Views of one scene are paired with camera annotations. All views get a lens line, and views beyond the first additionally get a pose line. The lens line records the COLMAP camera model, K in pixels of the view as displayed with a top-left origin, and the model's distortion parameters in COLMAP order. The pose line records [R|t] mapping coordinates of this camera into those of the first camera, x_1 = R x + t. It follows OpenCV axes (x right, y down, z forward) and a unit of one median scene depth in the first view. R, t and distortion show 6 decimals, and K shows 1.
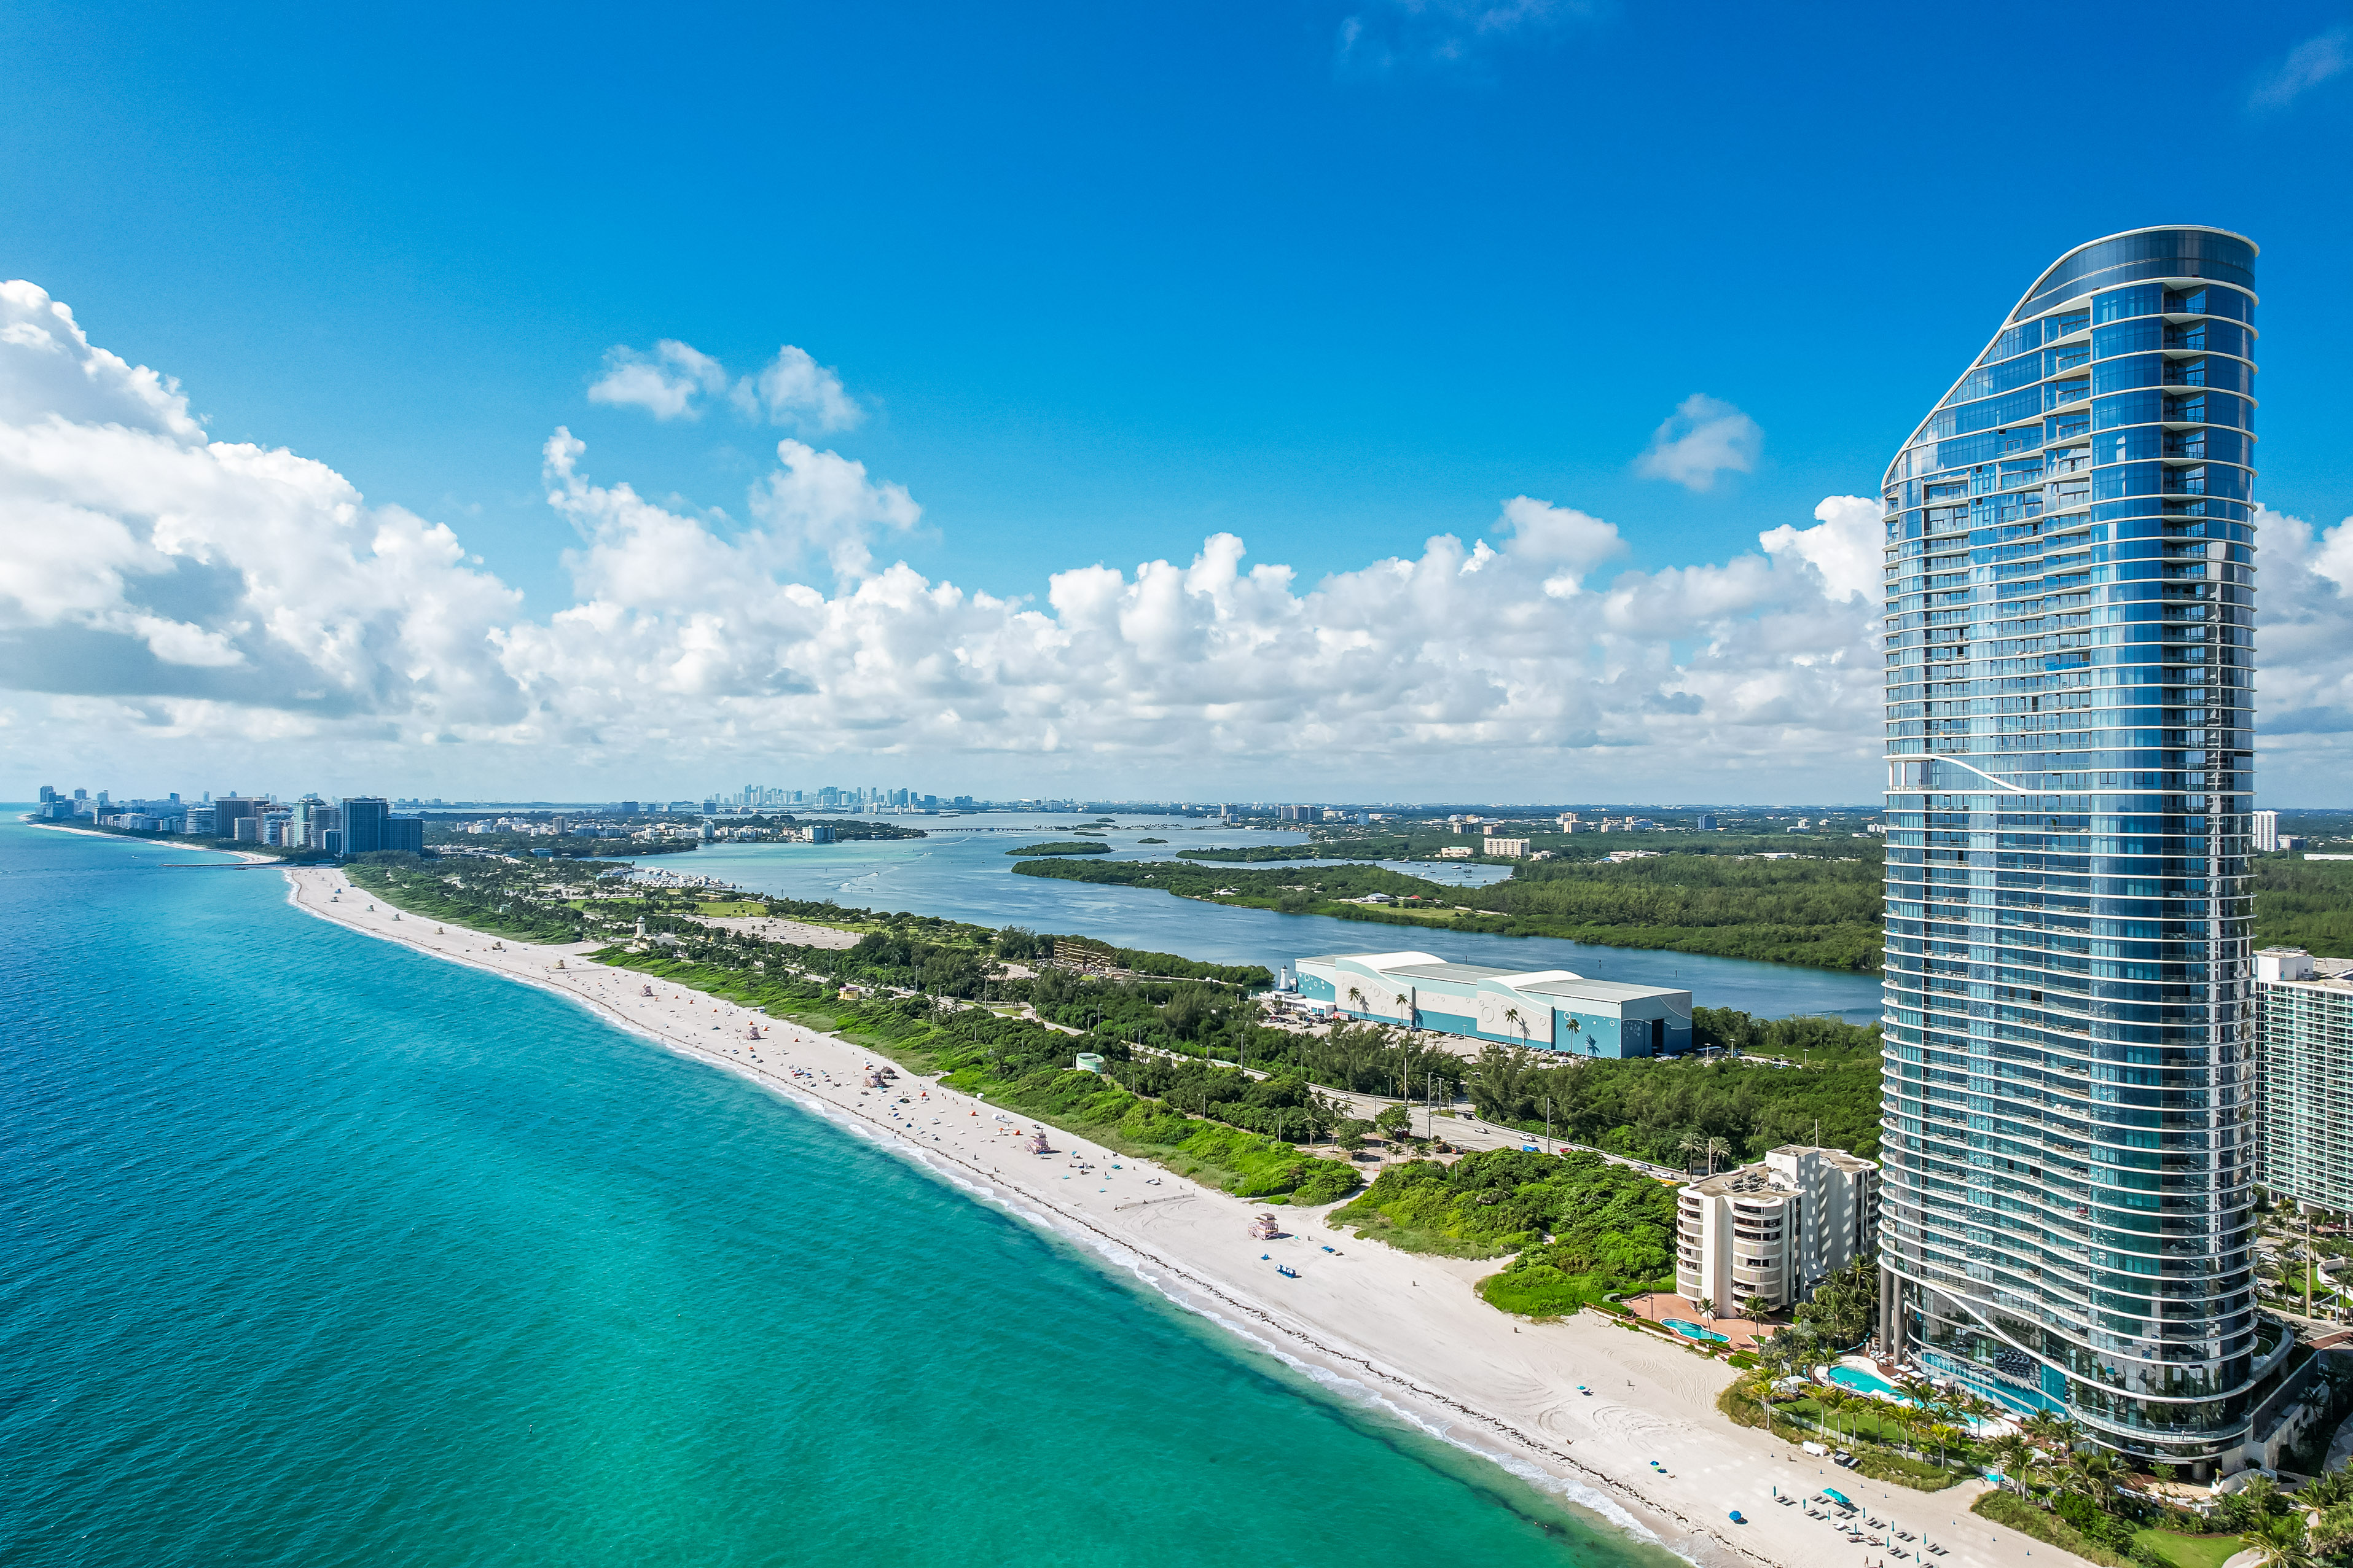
lens RADIAL K [[1504.6, 0, 1183.8], [0, 1504.6, 797.7], [0, 0, 1]] dist [-0.069716, 0.061596]
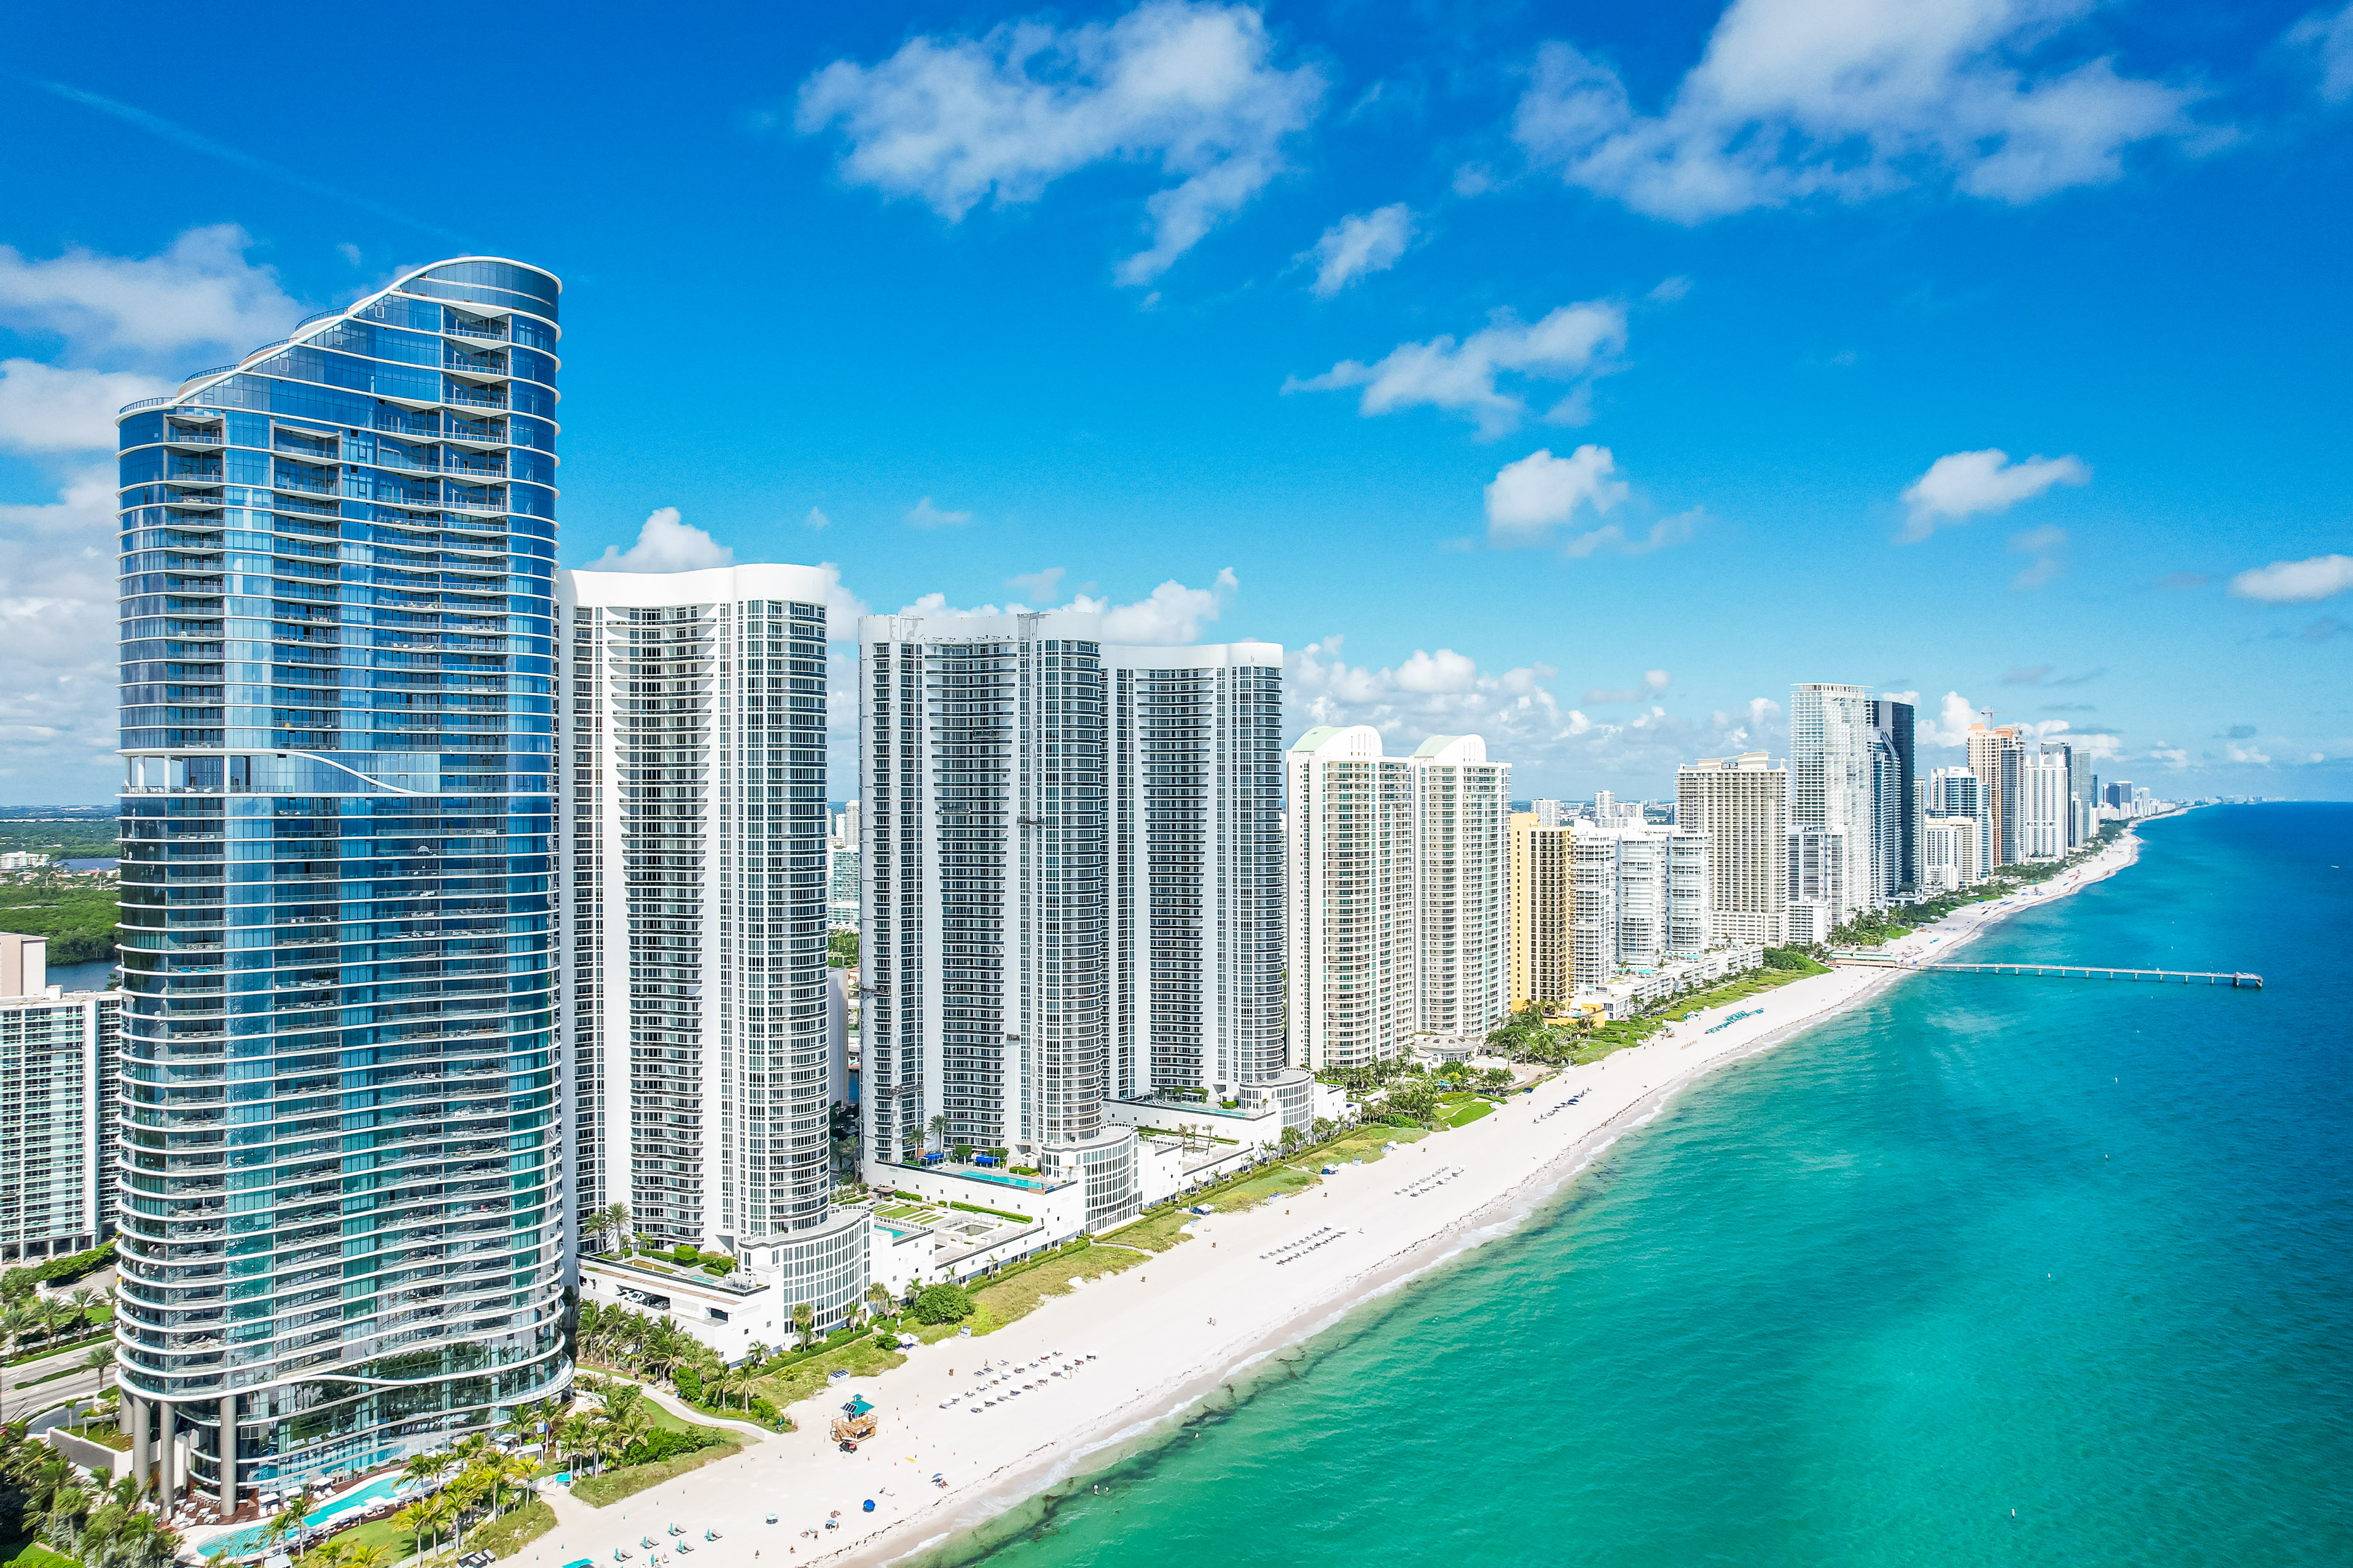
lens RADIAL K [[1504.6, 0, 1183.8], [0, 1504.6, 797.7], [0, 0, 1]] dist [-0.069716, 0.061596]
pose [[-0.345409, -0.004886, 0.938440, -0.456195], [0.002024, 0.999980, 0.005952, -0.006029], [-0.938450, 0.003955, -0.345392, 0.805144]]
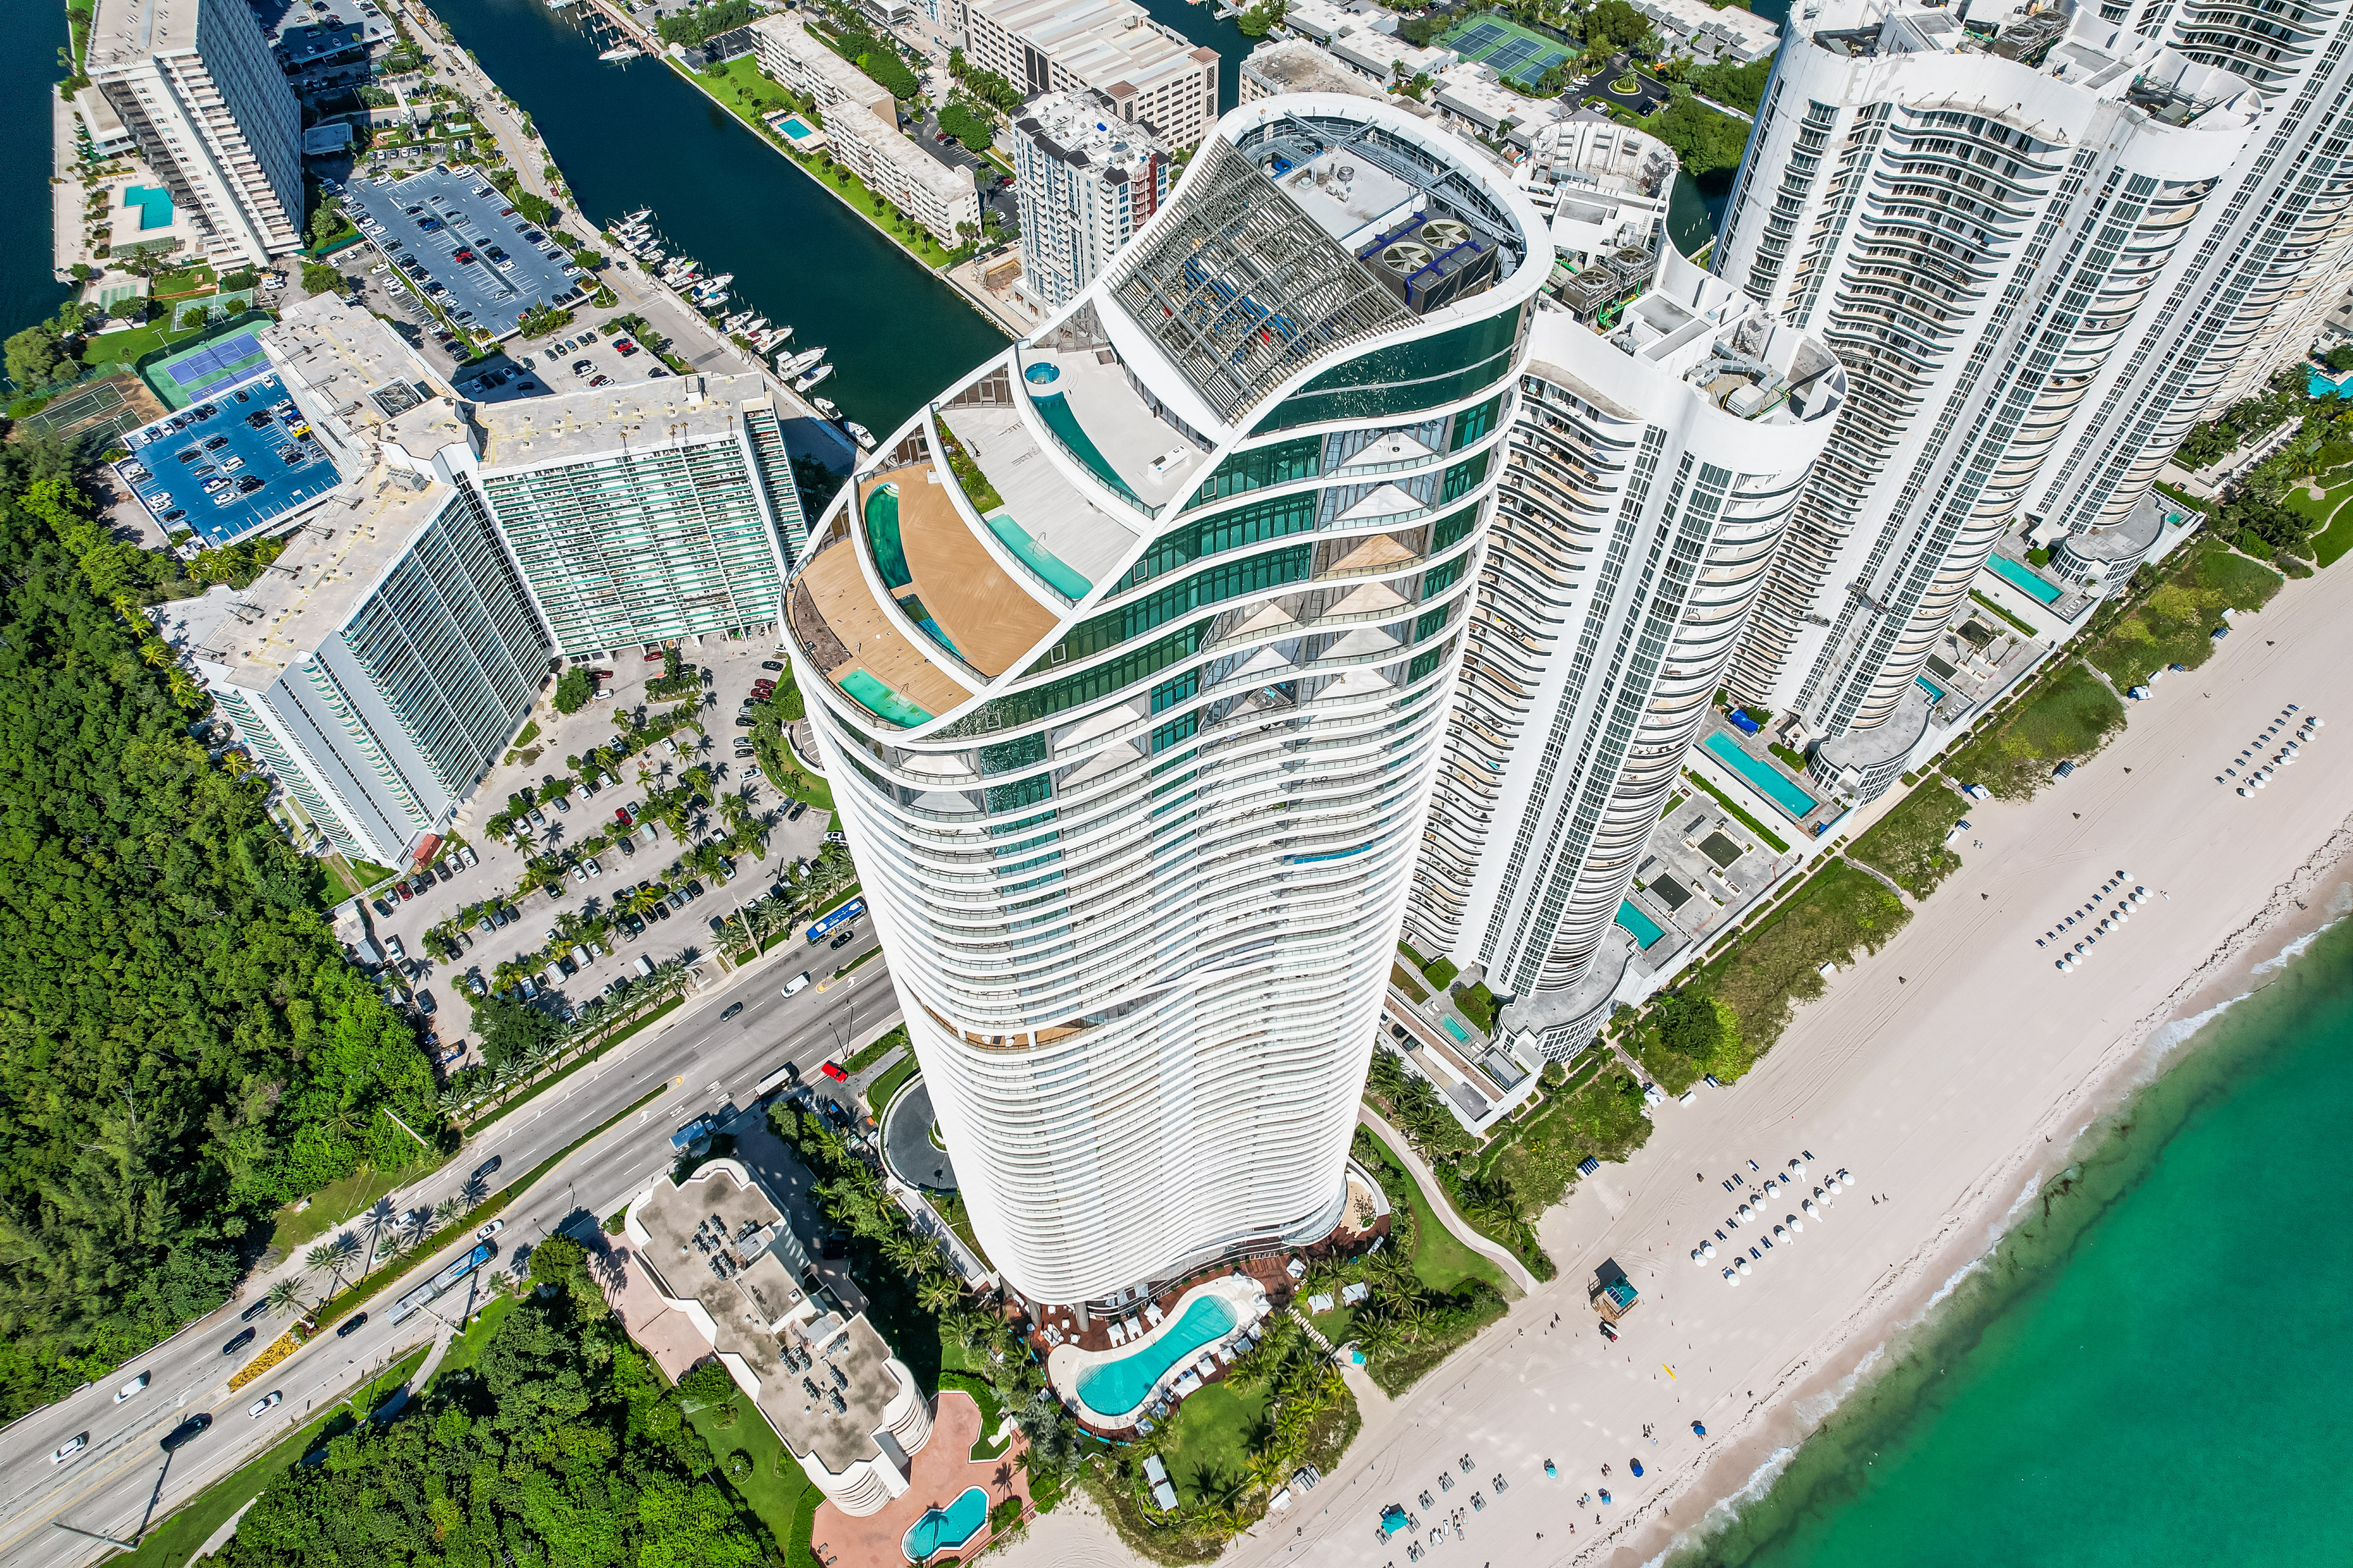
lens RADIAL K [[1504.6, 0, 1183.8], [0, 1504.6, 797.7], [0, 0, 1]] dist [-0.069716, 0.061596]
pose [[-0.043181, -0.811425, 0.582860, 0.209101], [0.007556, 0.583122, 0.812349, -0.579617], [-0.999039, 0.039482, -0.019049, 0.962338]]
